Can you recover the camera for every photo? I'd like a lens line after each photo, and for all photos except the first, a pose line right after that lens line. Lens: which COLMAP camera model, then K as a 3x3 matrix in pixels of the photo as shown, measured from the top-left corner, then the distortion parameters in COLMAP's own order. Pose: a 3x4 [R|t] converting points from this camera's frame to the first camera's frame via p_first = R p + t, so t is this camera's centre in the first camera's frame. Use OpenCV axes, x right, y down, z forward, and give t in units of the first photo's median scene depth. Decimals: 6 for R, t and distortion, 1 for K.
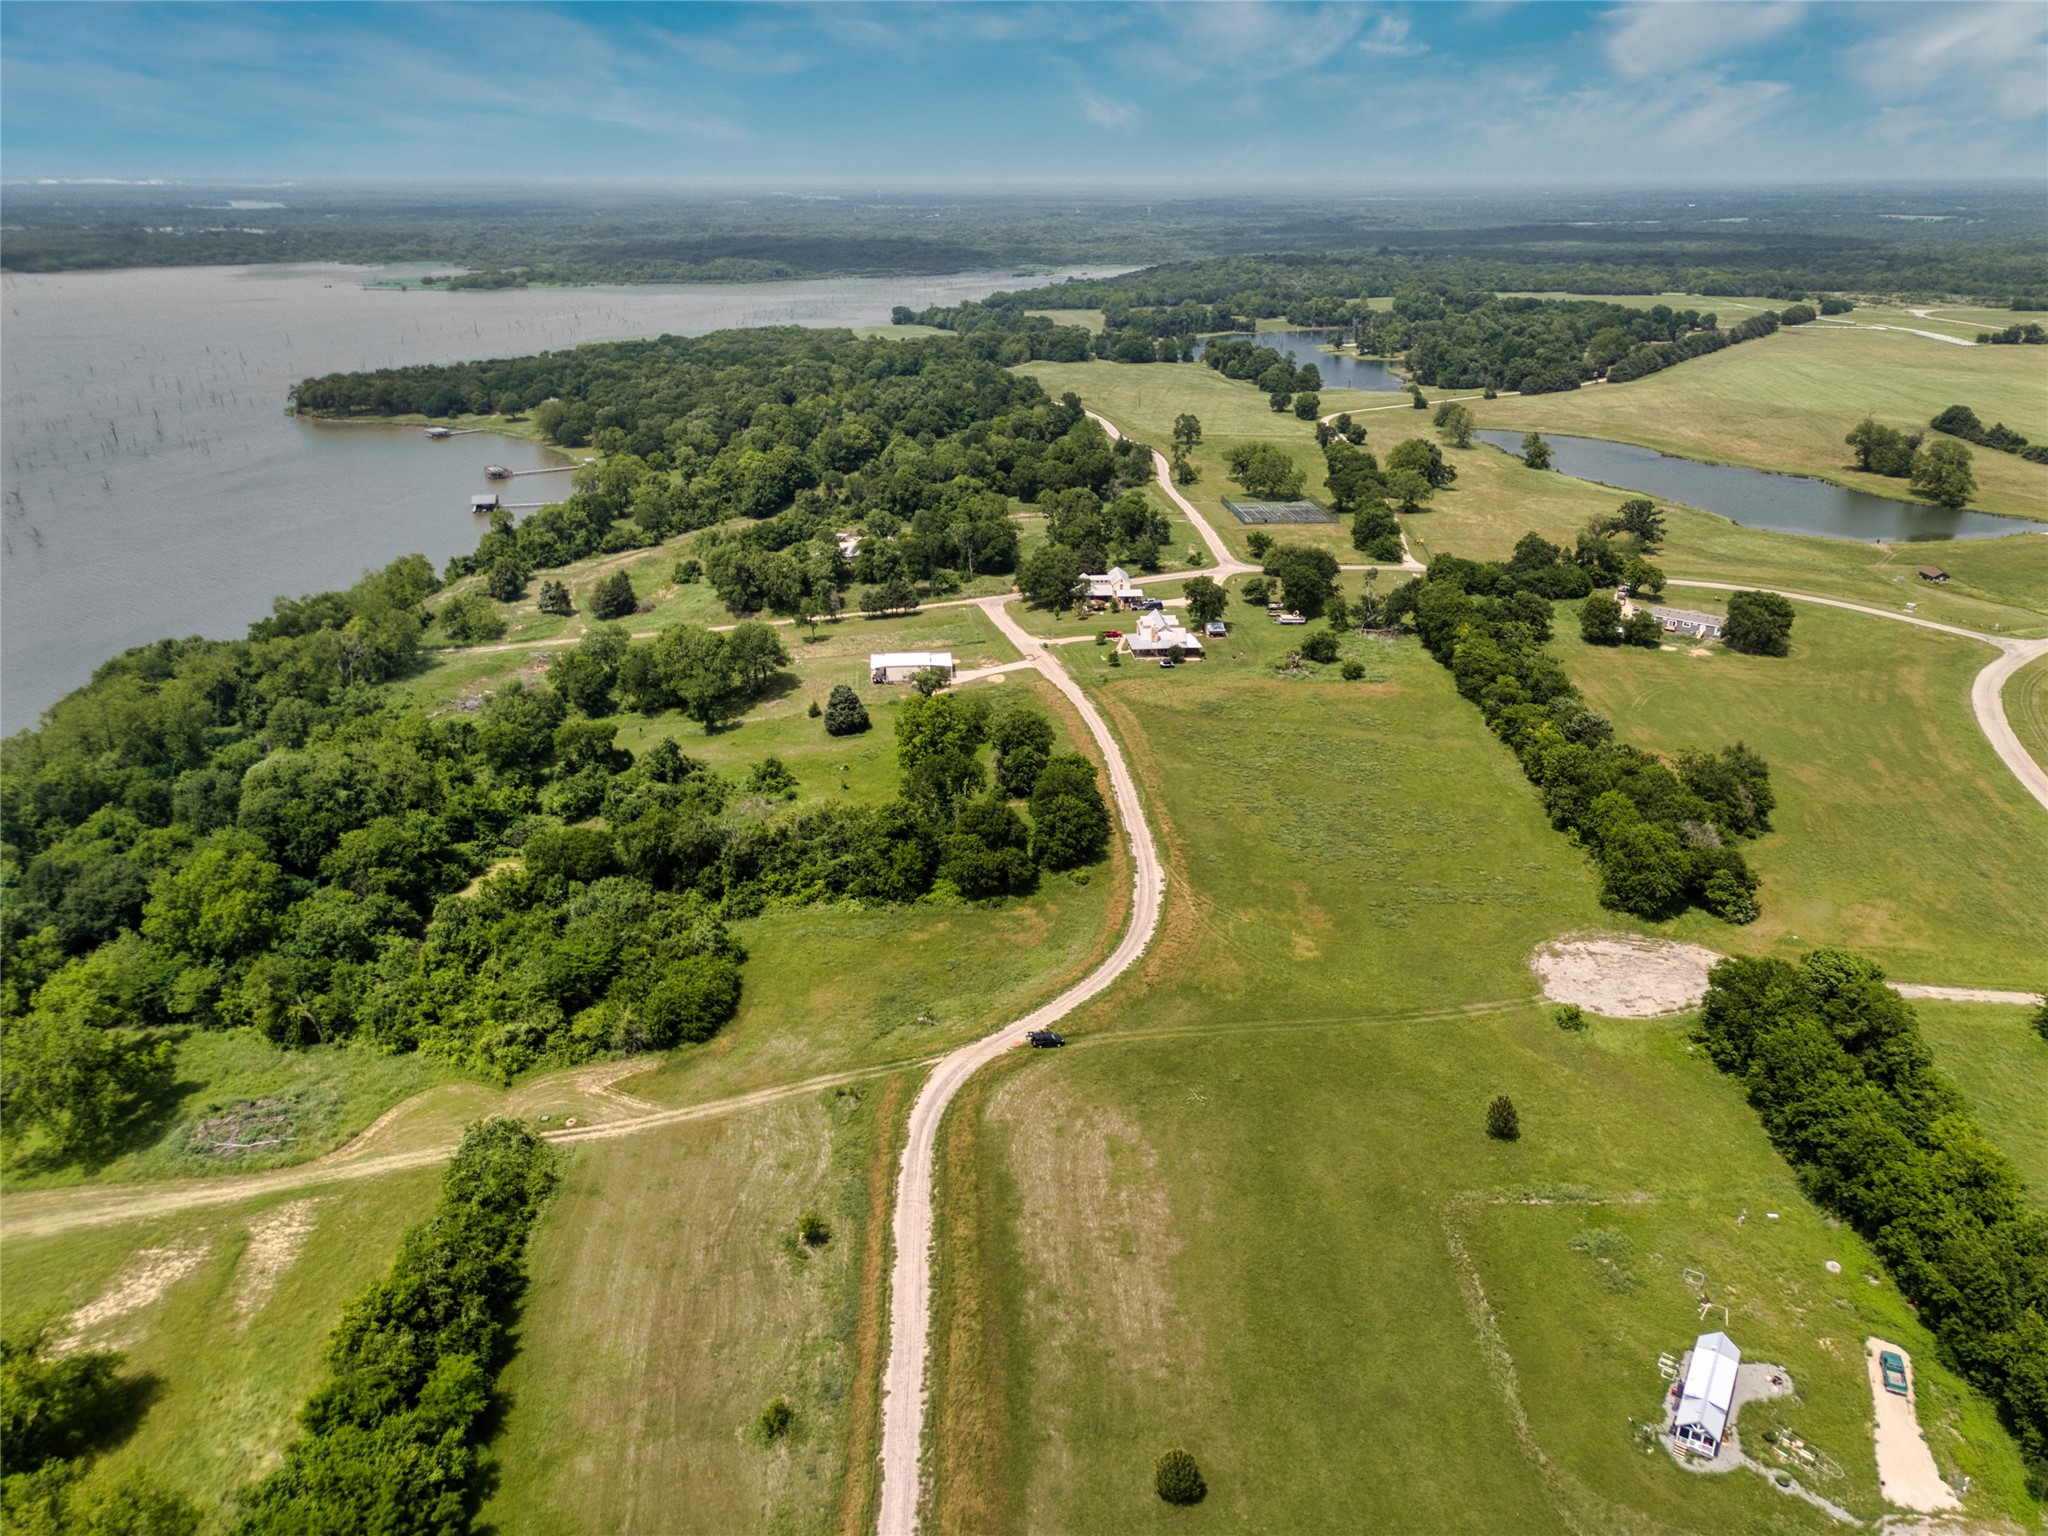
lens RADIAL K [[1442.6, 0, 1029.1], [0, 1442.6, 781.9], [0, 0, 1]] dist [0.055337, -0.042641]
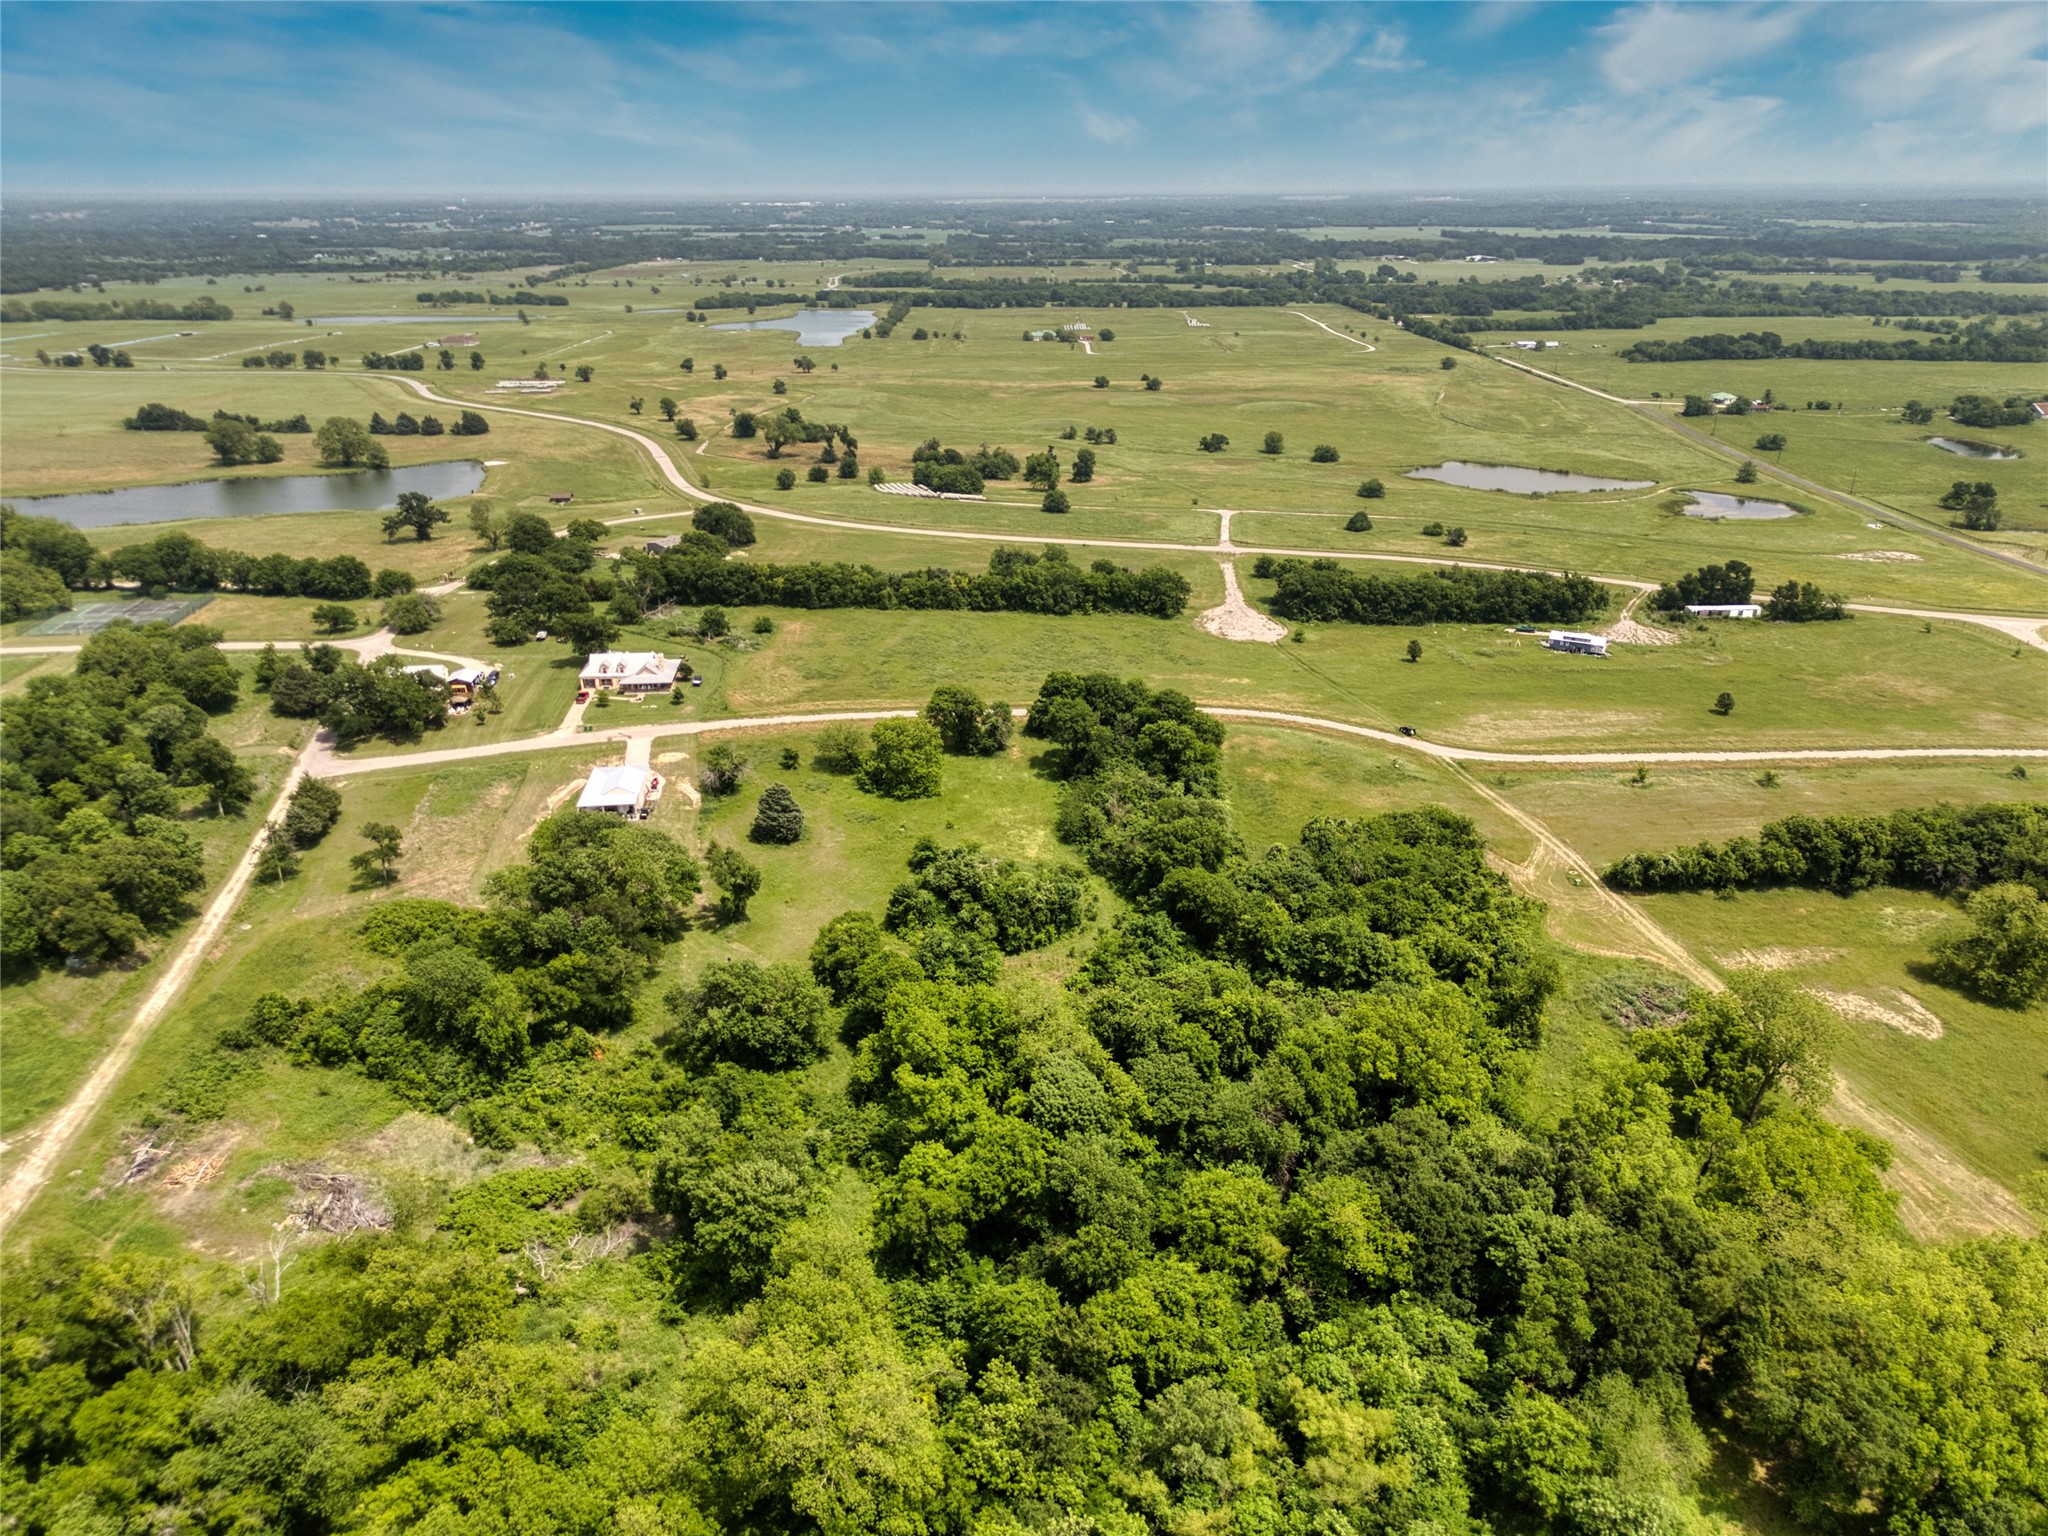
lens RADIAL K [[1442.6, 0, 1028.8], [0, 1442.6, 751.5], [0, 0, 1]] dist [0.055337, -0.042641]
pose [[-0.019683, -0.366090, 0.930371, -1.280041], [0.391592, 0.853384, 0.344081, -0.445037], [-0.919928, 0.371098, 0.126561, 1.052504]]
